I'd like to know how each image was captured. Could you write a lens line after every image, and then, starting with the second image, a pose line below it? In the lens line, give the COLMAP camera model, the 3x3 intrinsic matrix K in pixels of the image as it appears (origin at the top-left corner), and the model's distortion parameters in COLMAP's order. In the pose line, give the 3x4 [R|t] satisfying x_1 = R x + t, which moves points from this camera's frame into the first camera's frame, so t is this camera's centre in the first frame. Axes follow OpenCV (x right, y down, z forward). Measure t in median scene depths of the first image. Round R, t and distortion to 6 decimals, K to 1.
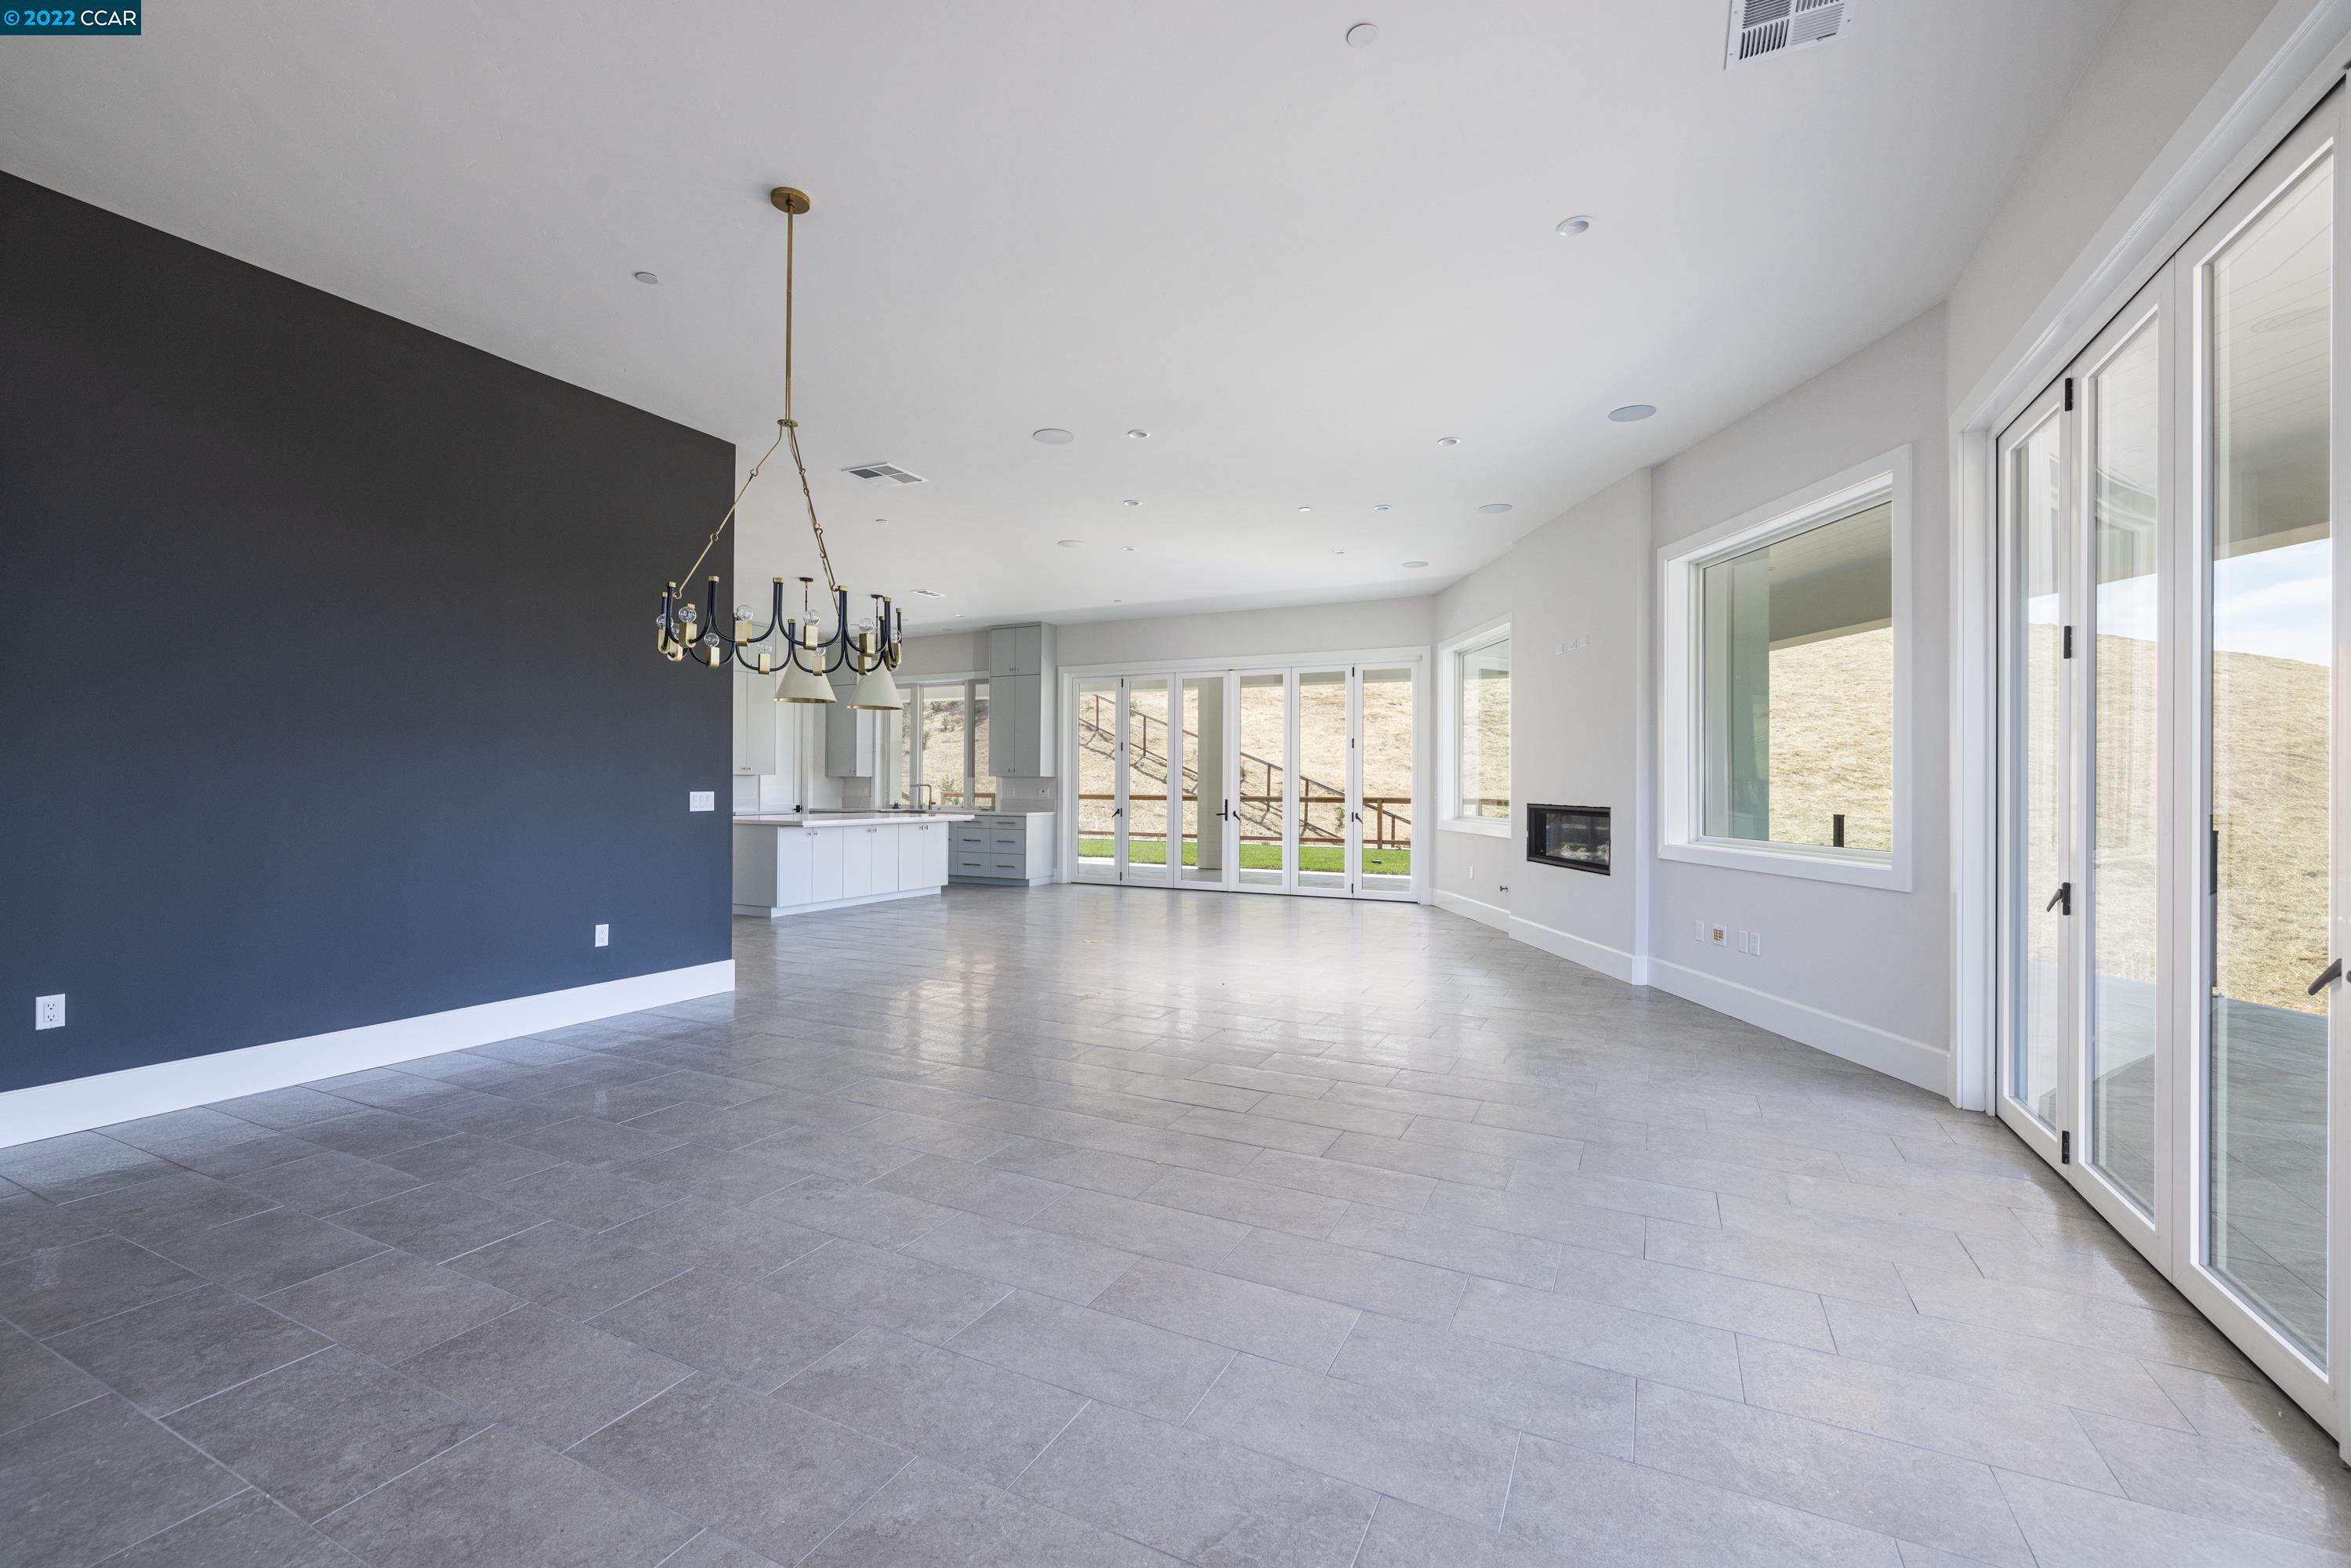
lens RADIAL K [[991.2, 0, 1169.2], [0, 991.2, 778.6], [0, 0, 1]] dist [0.000271, -0.000049]
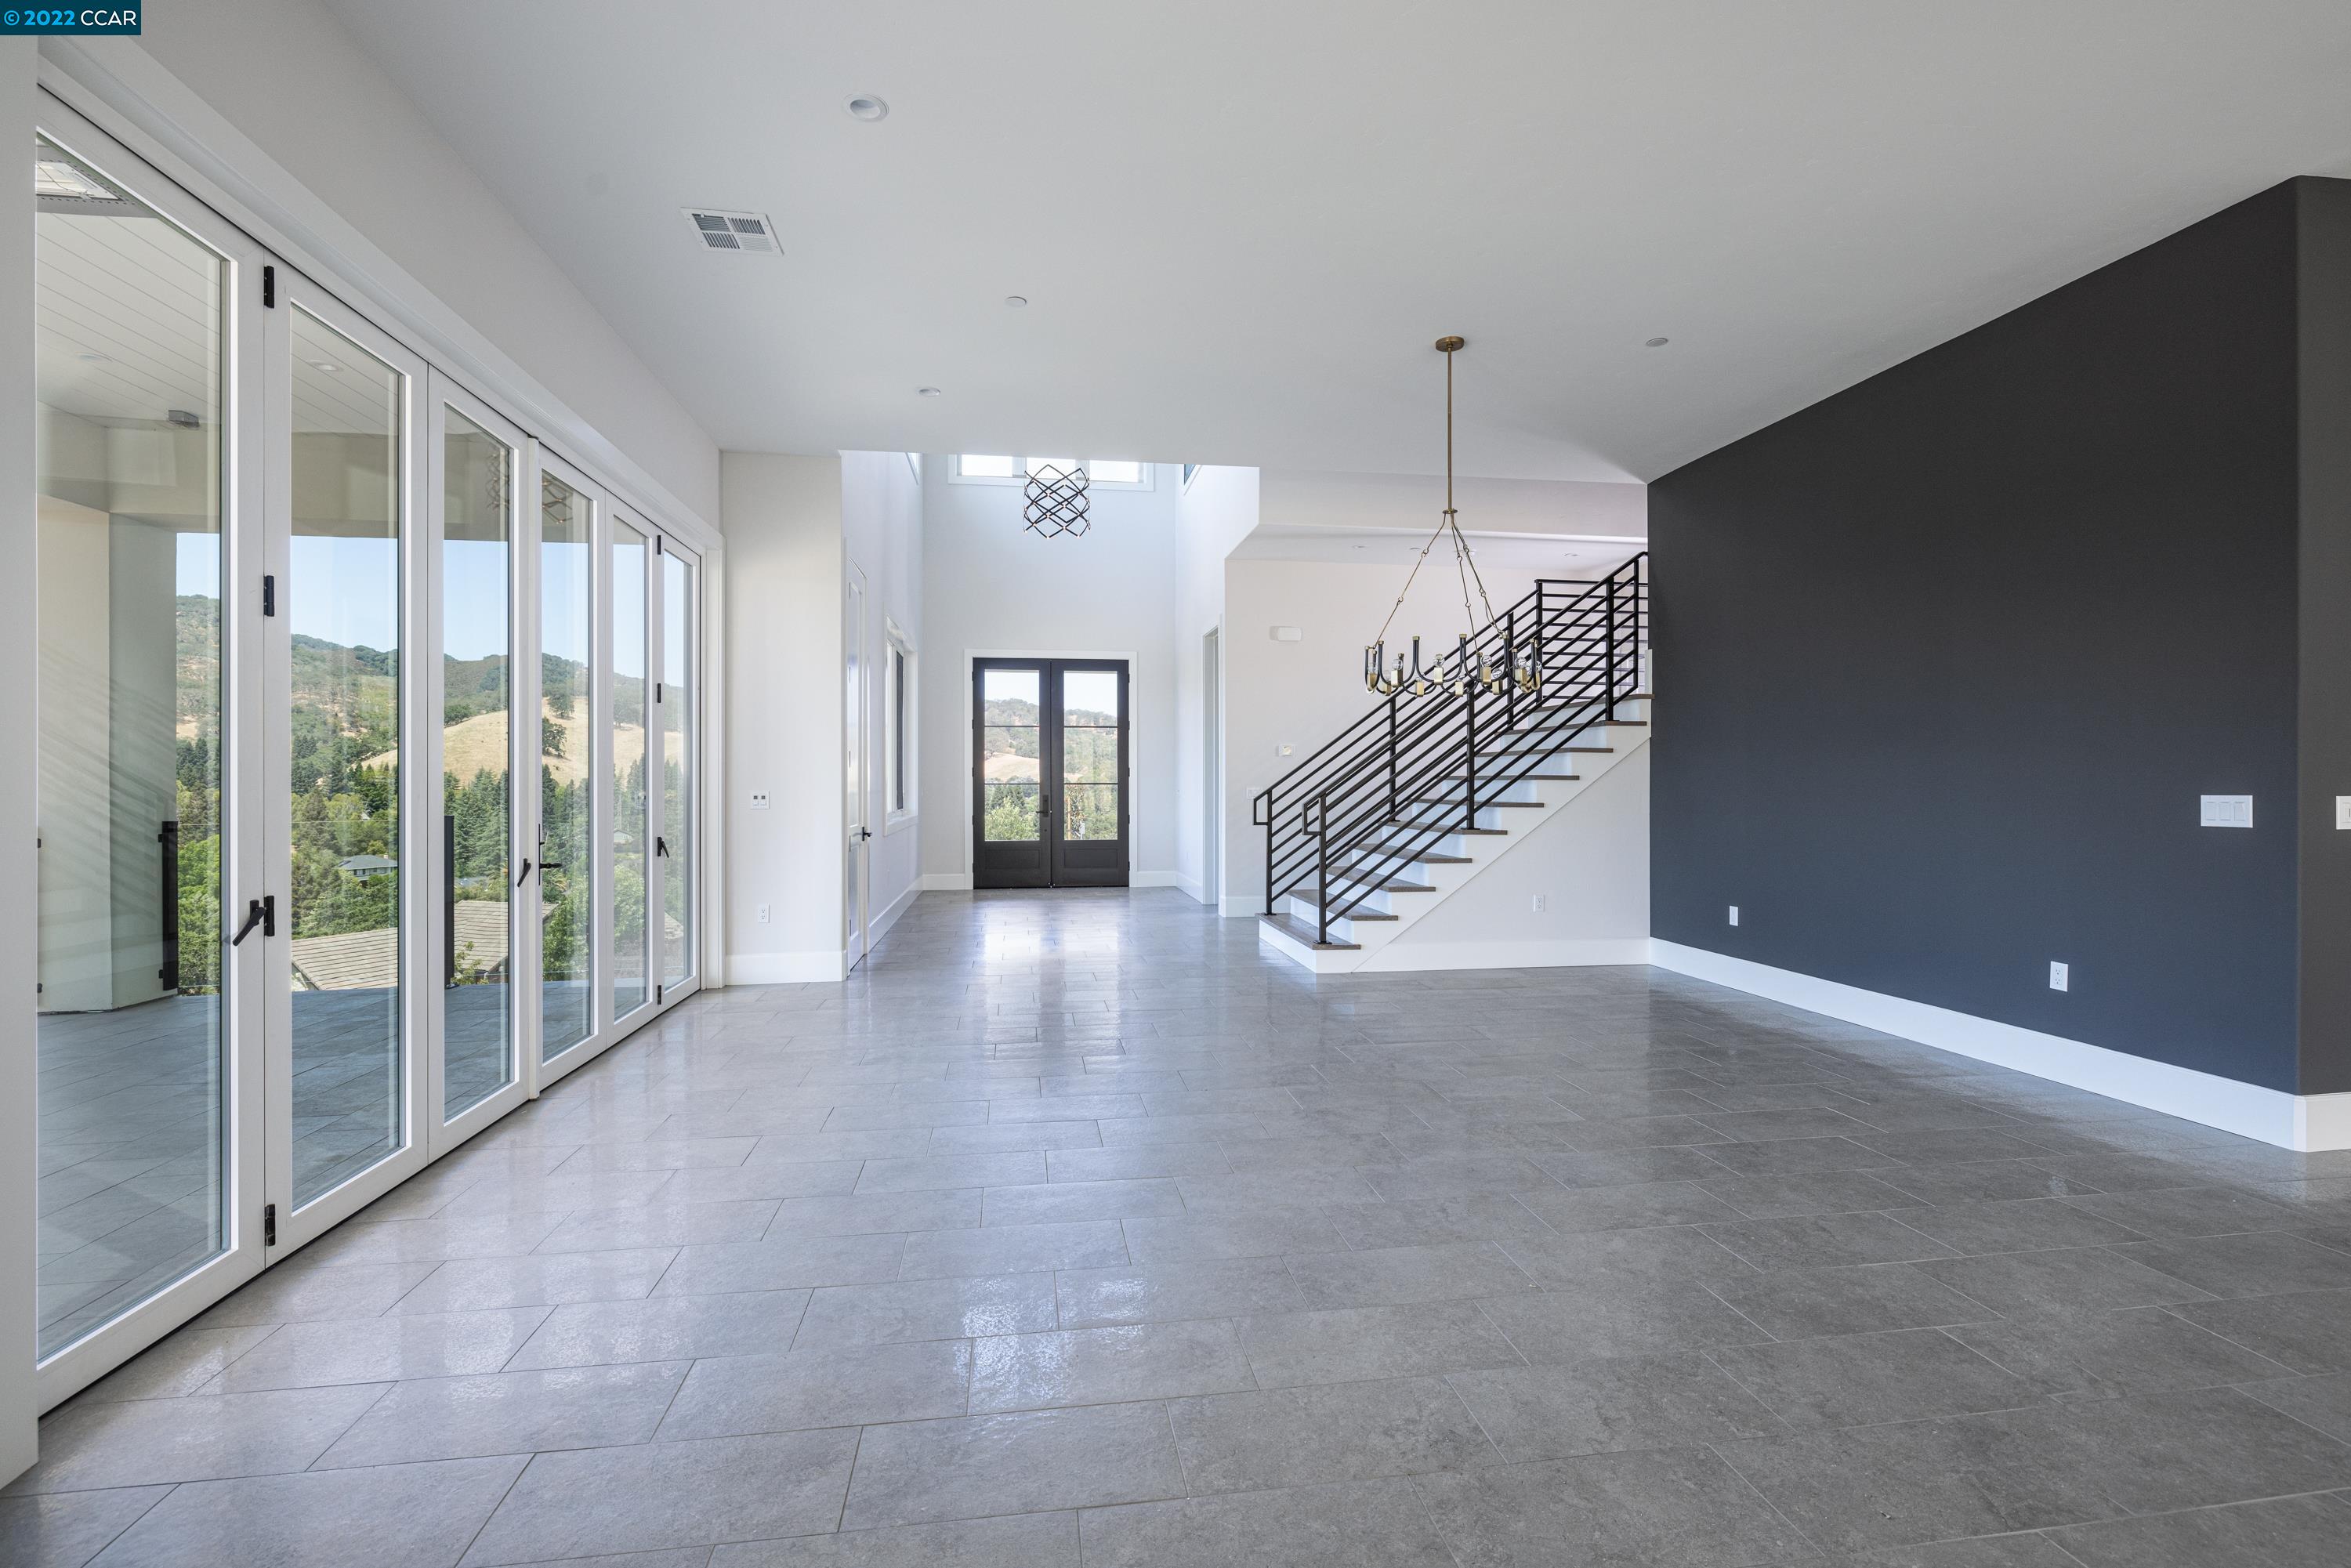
lens RADIAL K [[1044.2, 0, 1176.6], [0, 1044.2, 786.6], [0, 0, 1]] dist [-0.007852, 0.000104]
pose [[-0.820390, -0.003490, -0.571793, 0.210979], [-0.000837, 0.999988, -0.004903, 0.005650], [0.571803, -0.003544, -0.820383, 0.567758]]
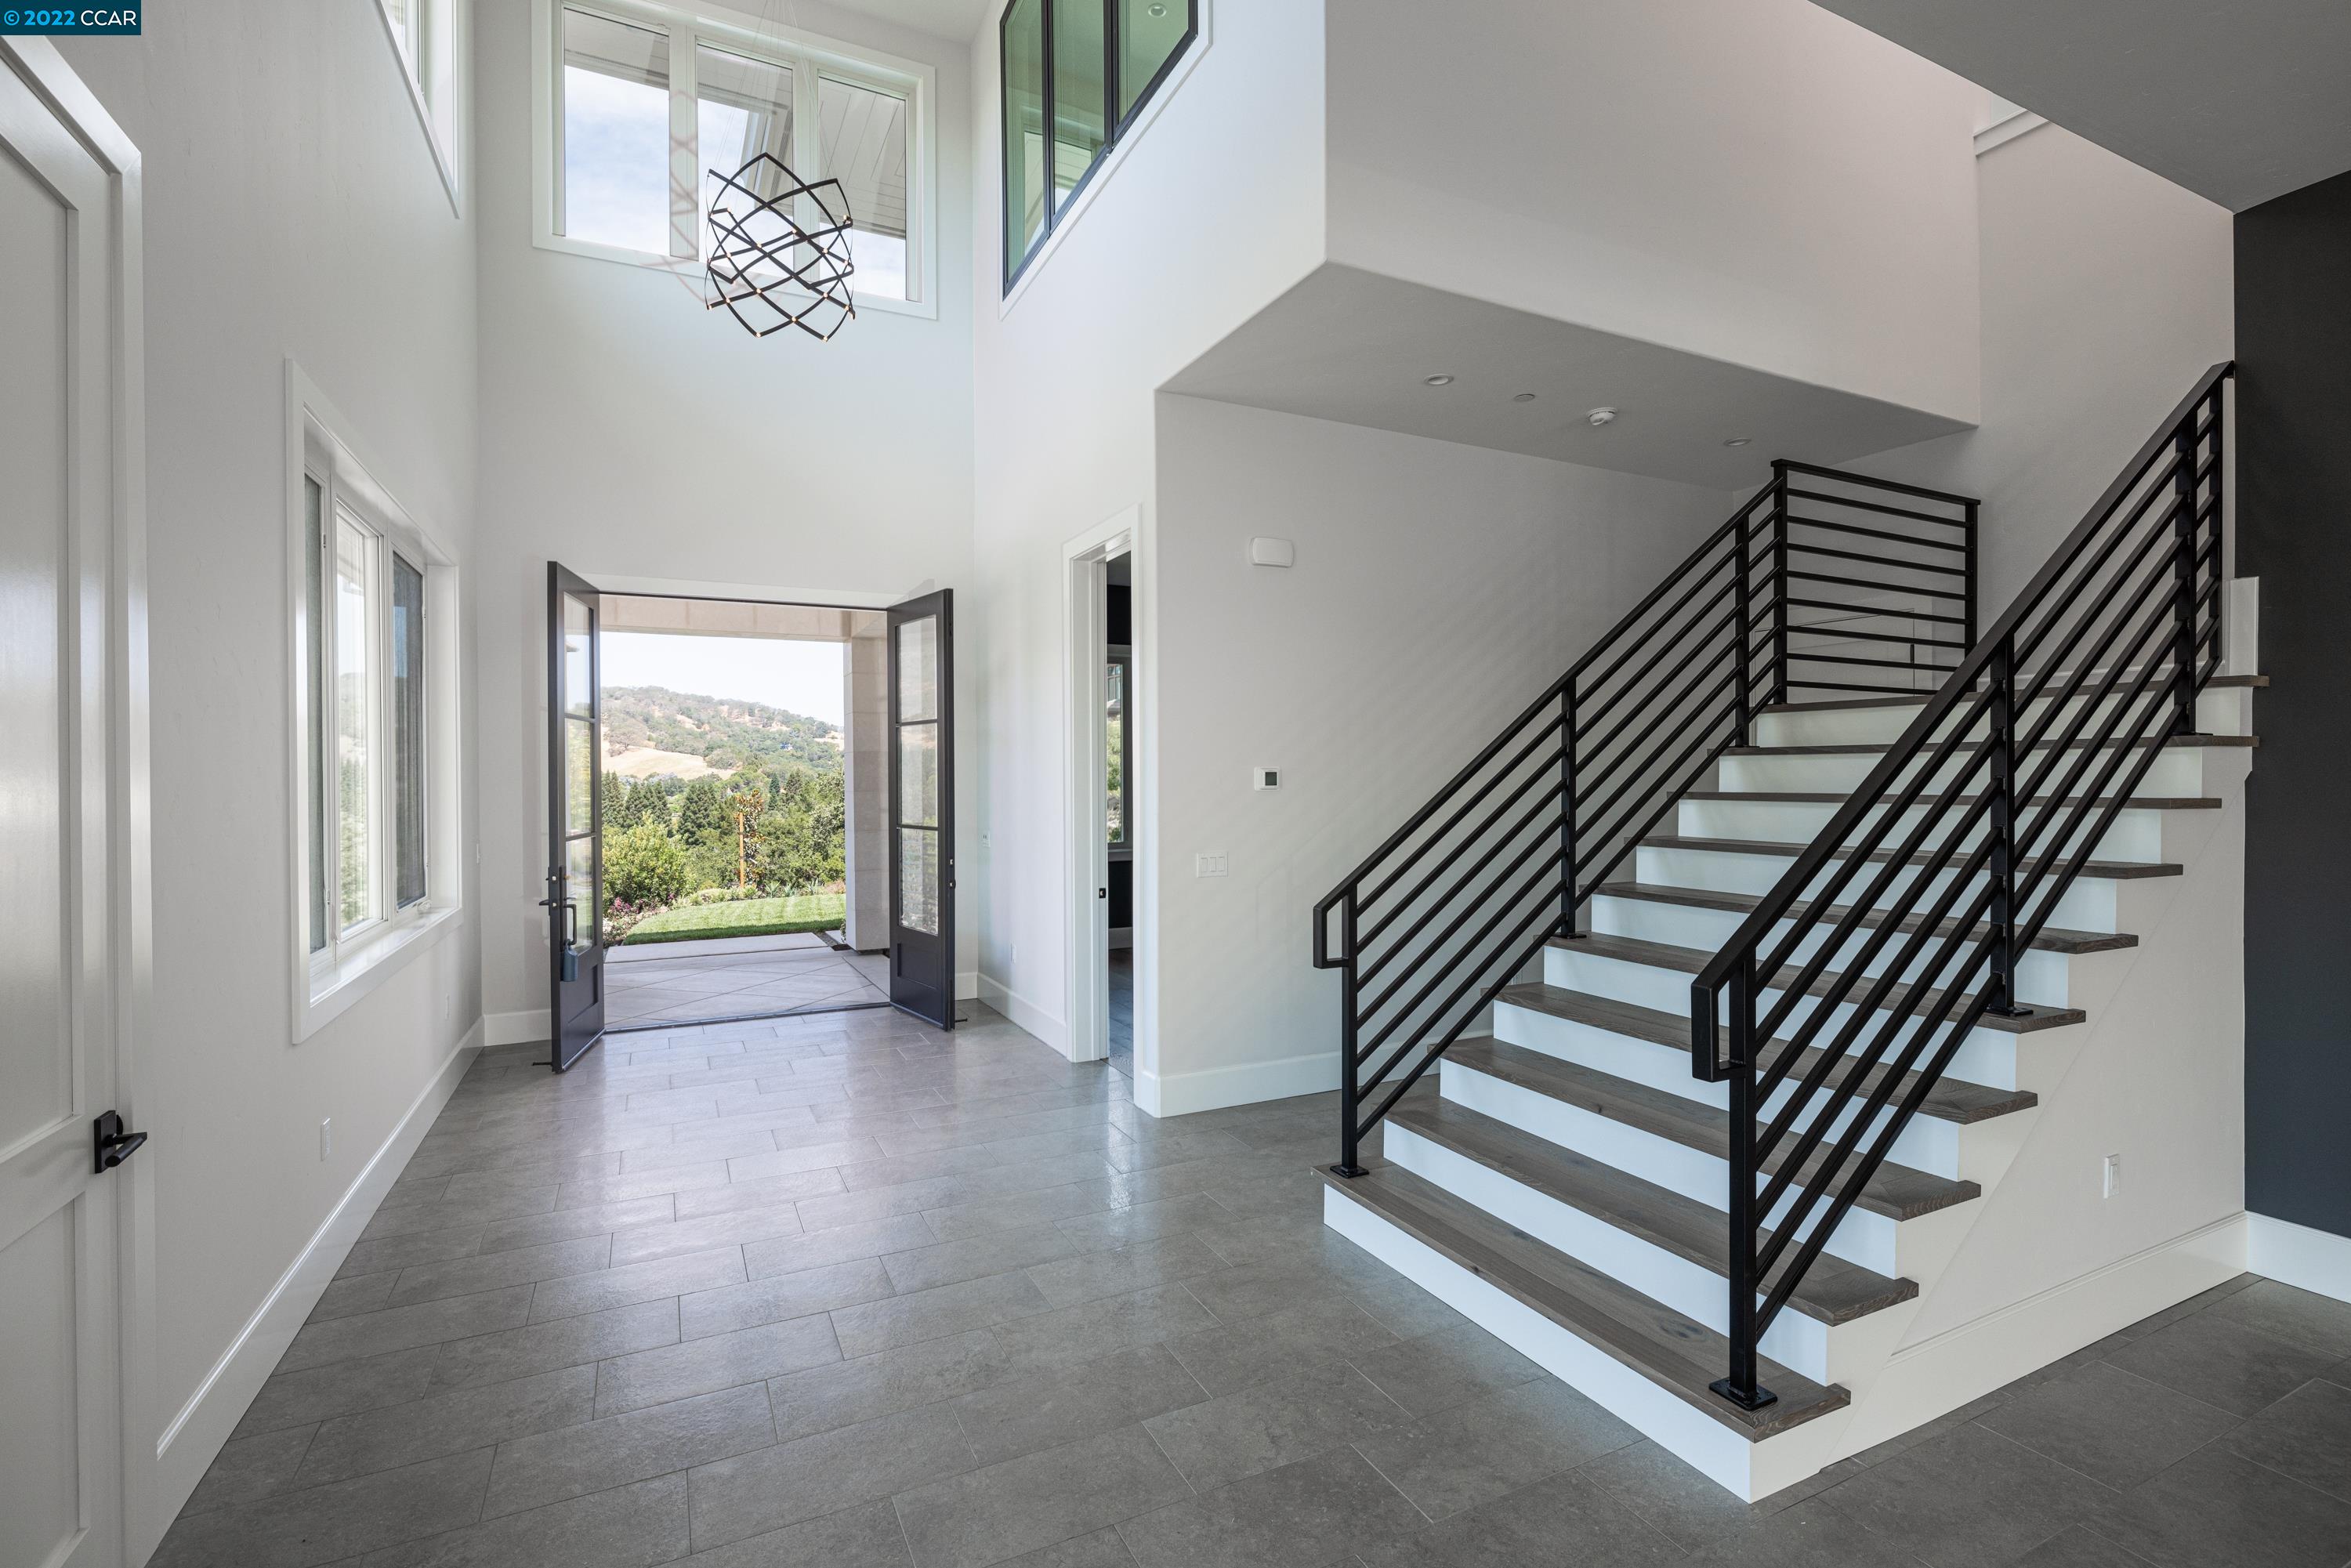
lens RADIAL K [[1044.2, 0, 1176.6], [0, 1044.2, 786.6], [0, 0, 1]] dist [-0.007852, 0.000104]
pose [[-0.605496, 0.004631, -0.795835, 0.029240], [0.005661, 0.999983, 0.001512, -0.024818], [0.795828, -0.003589, -0.605511, 0.167880]]
